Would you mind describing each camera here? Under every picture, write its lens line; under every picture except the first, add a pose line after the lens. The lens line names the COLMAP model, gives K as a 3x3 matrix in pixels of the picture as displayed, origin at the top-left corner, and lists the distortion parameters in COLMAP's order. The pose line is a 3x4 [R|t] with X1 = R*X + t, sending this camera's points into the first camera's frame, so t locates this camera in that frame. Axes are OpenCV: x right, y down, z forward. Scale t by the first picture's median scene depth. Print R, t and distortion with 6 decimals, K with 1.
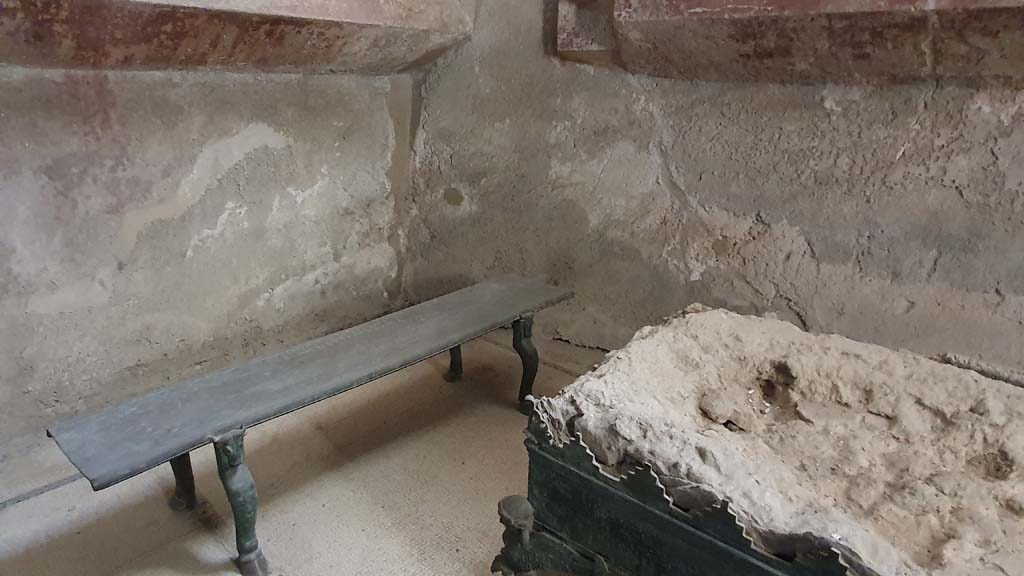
lens RADIAL K [[519.4, 0, 507.6], [0, 519.4, 284.7], [0, 0, 1]] dist [0.008796, -0.013123]
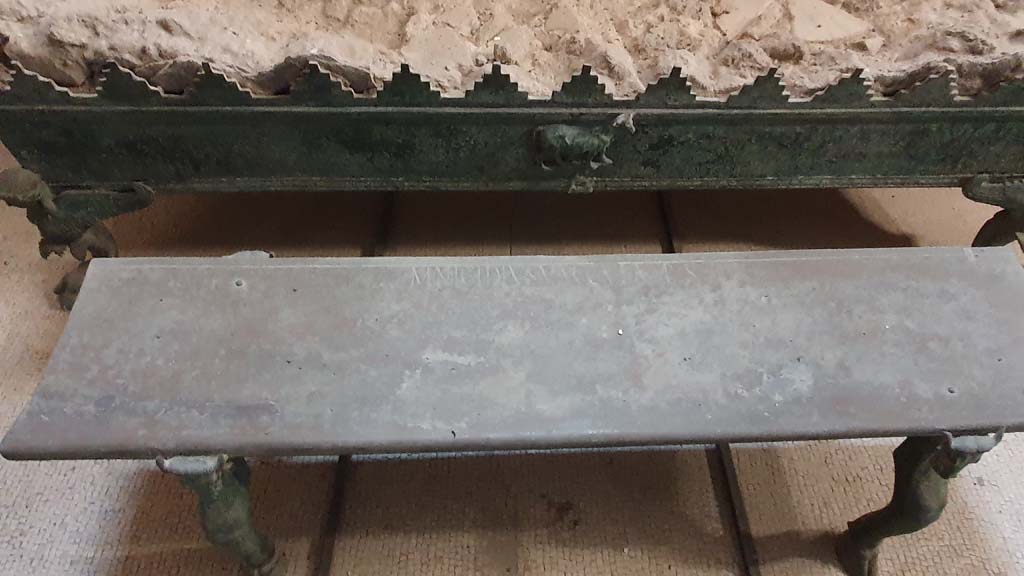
lens RADIAL K [[519.4, 0, 507.6], [0, 519.4, 284.7], [0, 0, 1]] dist [0.008796, -0.013123]
pose [[0.791350, -0.518000, 0.324717, 0.323221], [0.265886, 0.769880, 0.580163, 0.309610], [-0.550518, -0.372774, 0.746974, -0.157682]]
